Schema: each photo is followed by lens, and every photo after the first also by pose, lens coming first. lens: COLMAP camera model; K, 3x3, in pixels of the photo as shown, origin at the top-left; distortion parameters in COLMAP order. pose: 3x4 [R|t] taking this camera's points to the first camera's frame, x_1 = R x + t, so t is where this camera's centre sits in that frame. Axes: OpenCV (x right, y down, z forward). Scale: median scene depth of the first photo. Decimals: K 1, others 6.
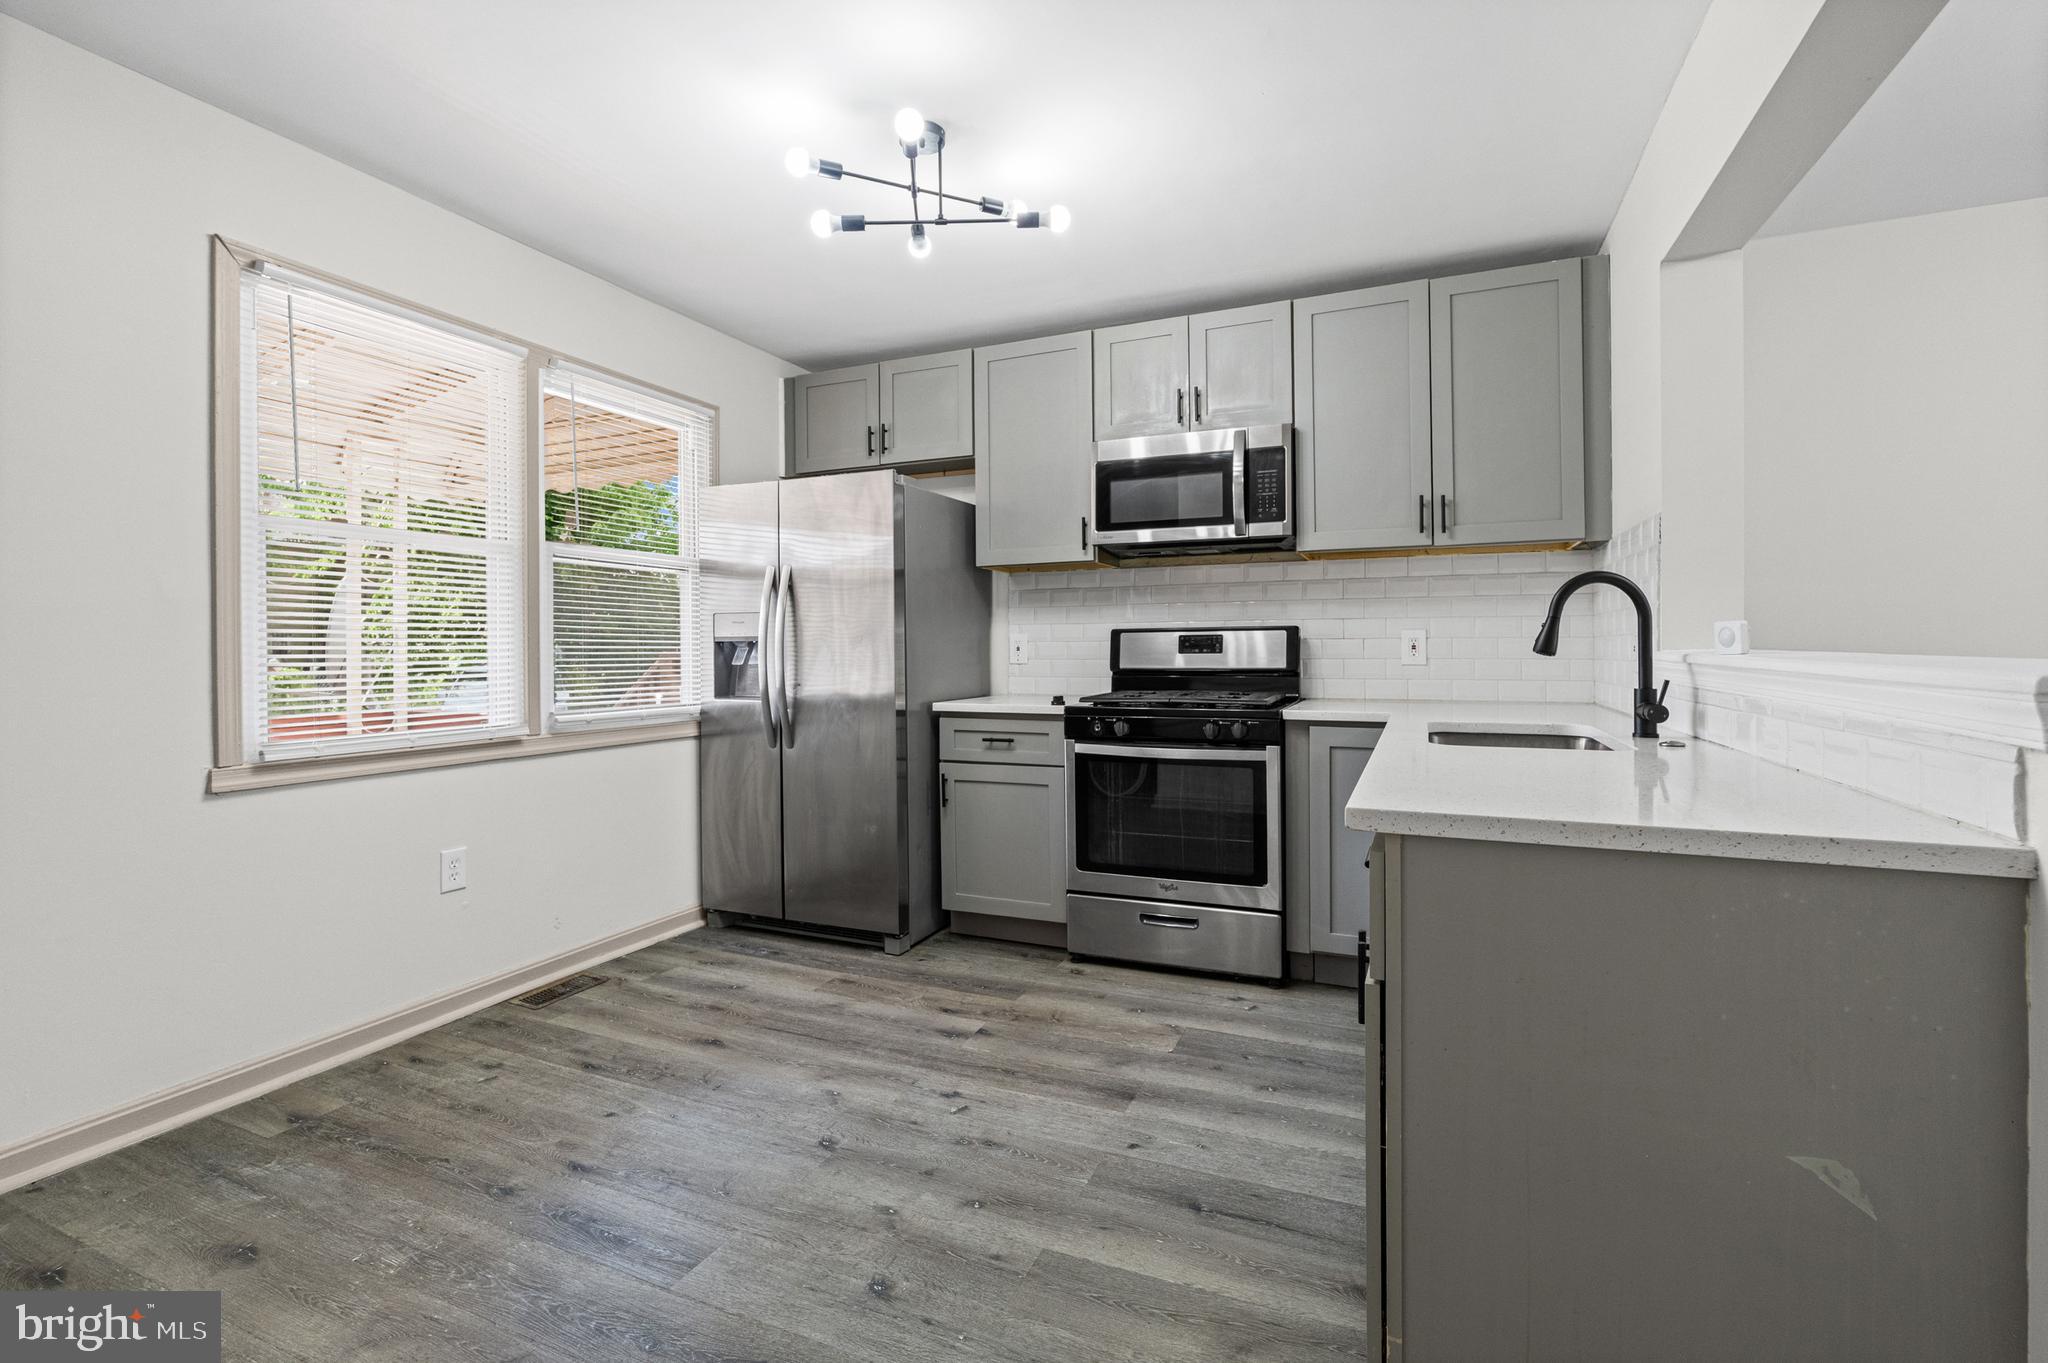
lens RADIAL K [[927.0, 0, 1056.3], [0, 927.0, 643.7], [0, 0, 1]] dist [-0.009882, 0.002402]
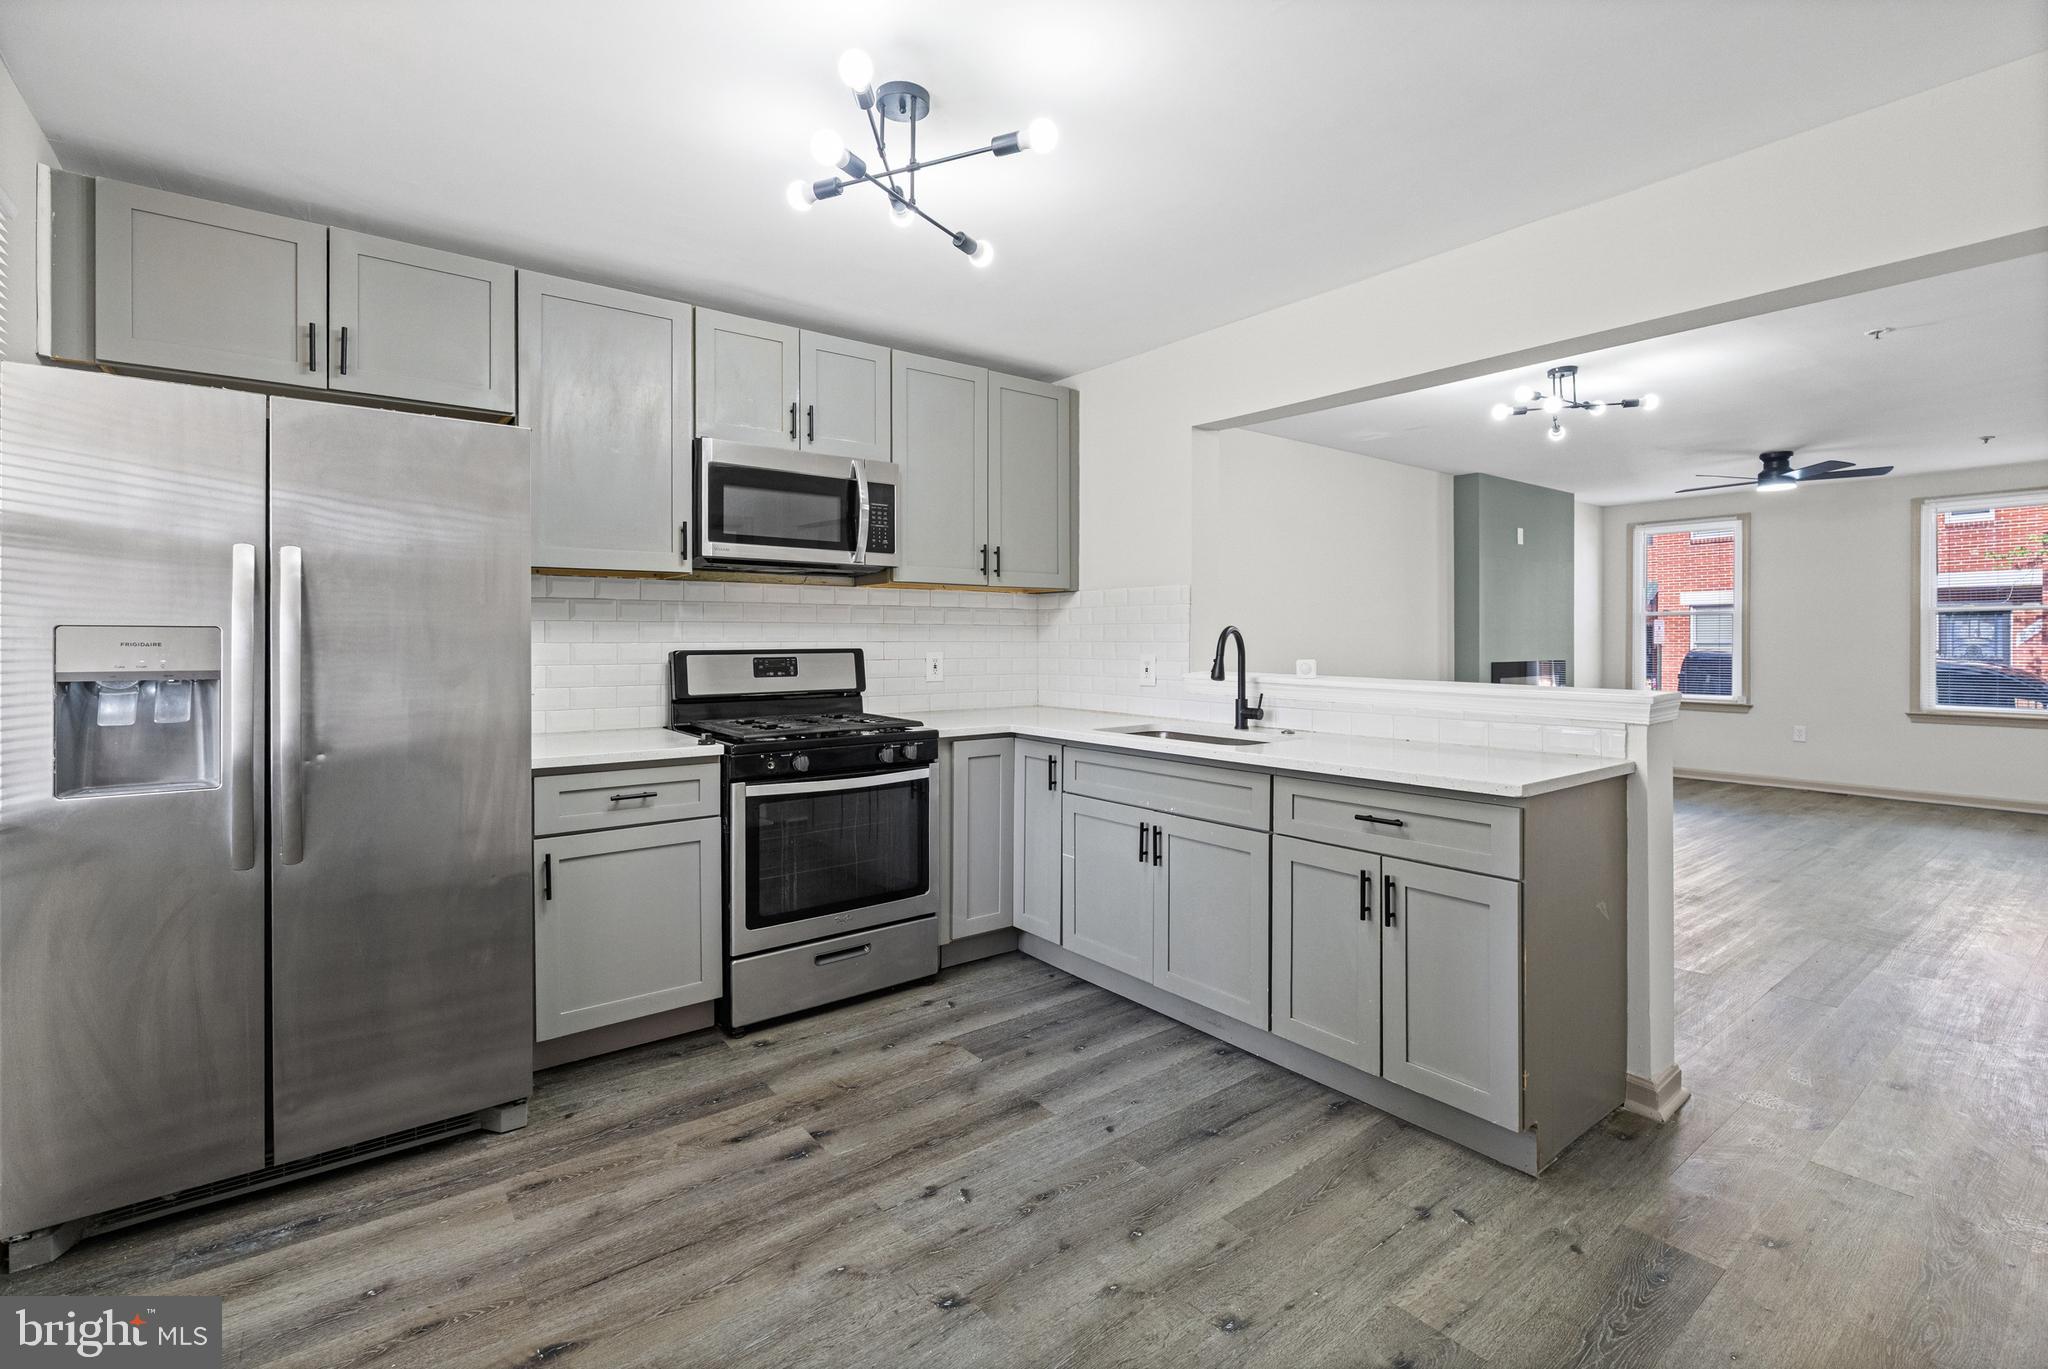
lens RADIAL K [[927.0, 0, 967.1], [0, 927.0, 630.9], [0, 0, 1]] dist [-0.009882, 0.002402]
pose [[0.494191, 0.011564, 0.869276, -0.698256], [-0.007768, 0.999930, -0.008887, -0.036039], [-0.869319, -0.002360, 0.494246, 0.422445]]
